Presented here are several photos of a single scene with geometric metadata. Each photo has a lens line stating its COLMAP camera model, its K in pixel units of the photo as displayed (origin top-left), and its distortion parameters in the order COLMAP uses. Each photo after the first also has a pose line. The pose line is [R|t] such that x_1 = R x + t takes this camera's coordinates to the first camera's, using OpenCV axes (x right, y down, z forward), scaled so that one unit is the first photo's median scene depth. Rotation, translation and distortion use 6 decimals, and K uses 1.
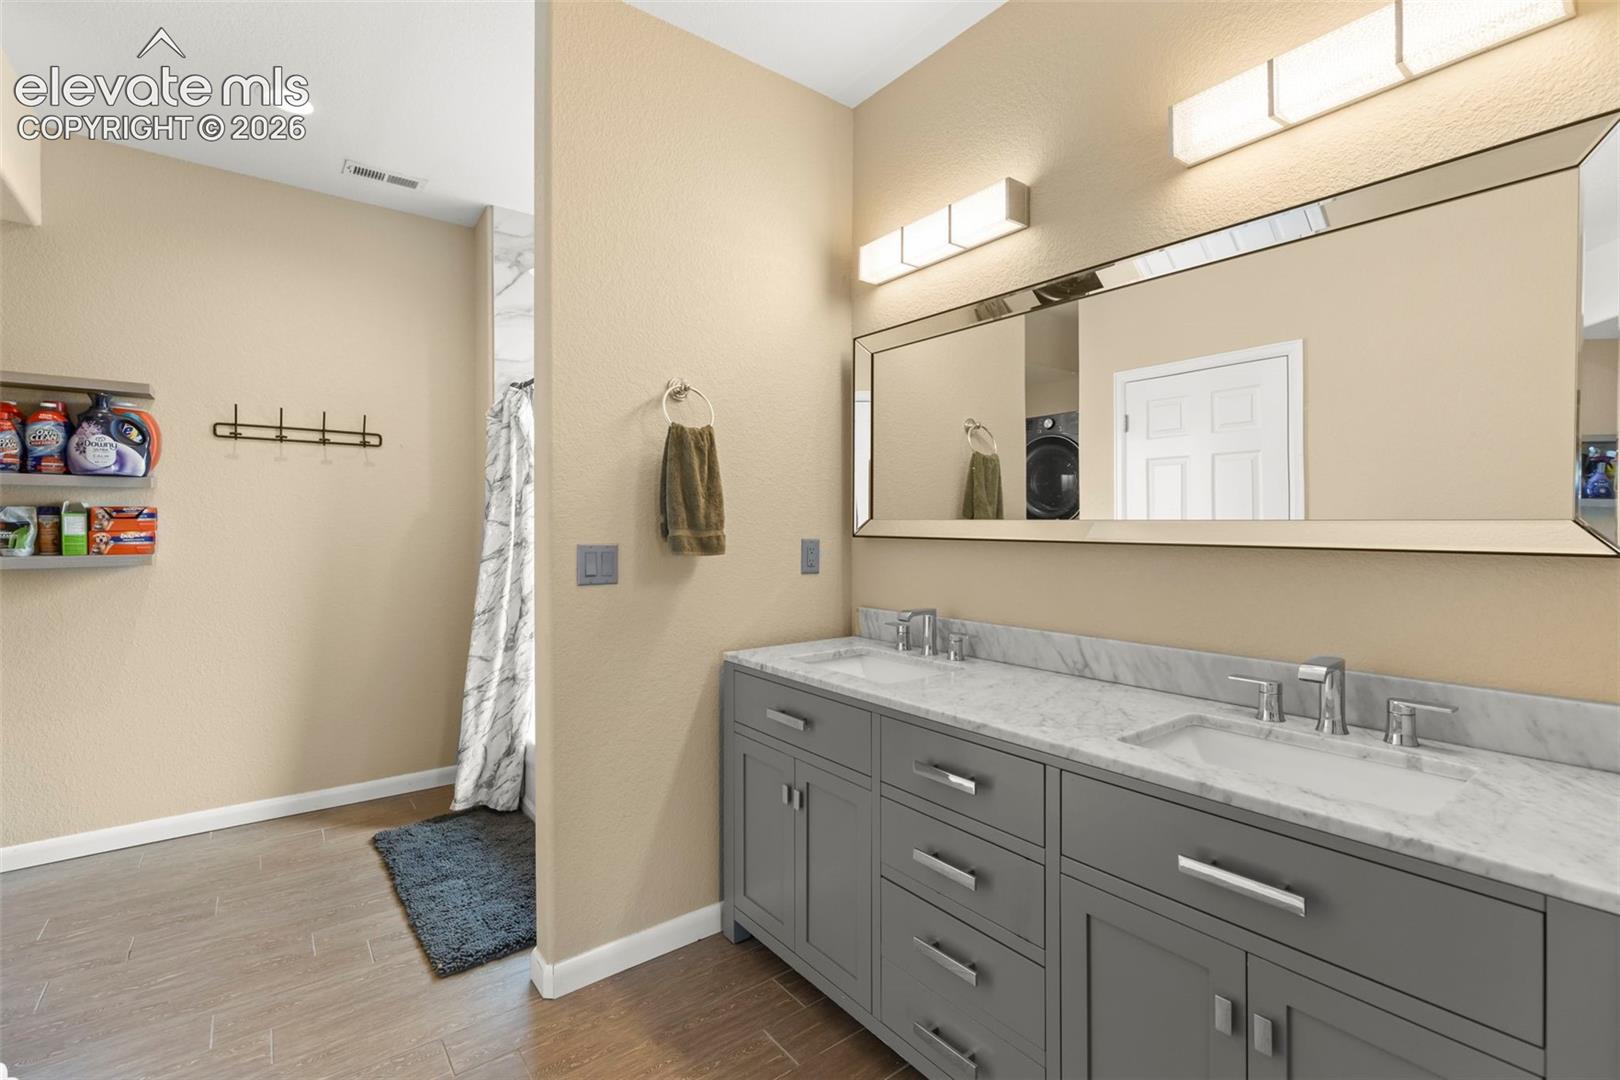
lens RADIAL K [[717.0, 0, 815.7], [0, 717.0, 543.7], [0, 0, 1]] dist [0.013010, -0.000764]
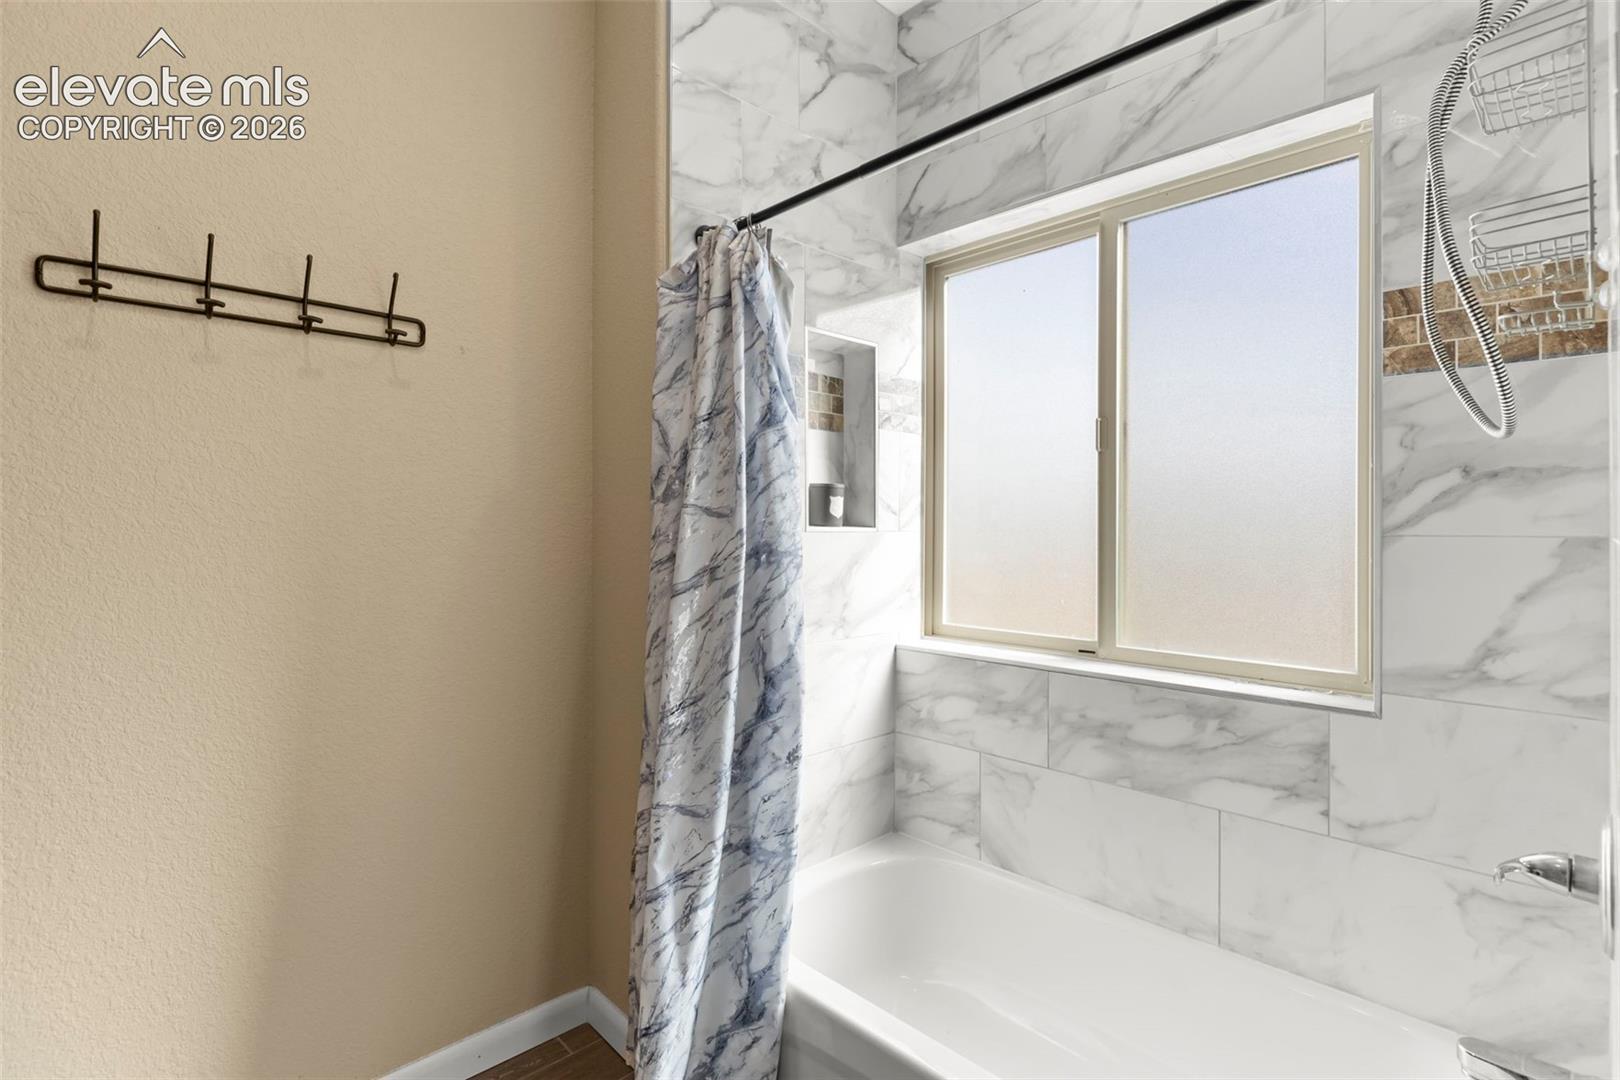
lens RADIAL K [[748.7, 0, 809.4], [0, 748.7, 532.9], [0, 0, 1]] dist [-0.002801, -0.000327]
pose [[0.993045, -0.000629, 0.117738, -0.355554], [0.001451, 0.999975, -0.006897, -0.009004], [-0.117730, 0.007020, 0.993021, 0.422436]]
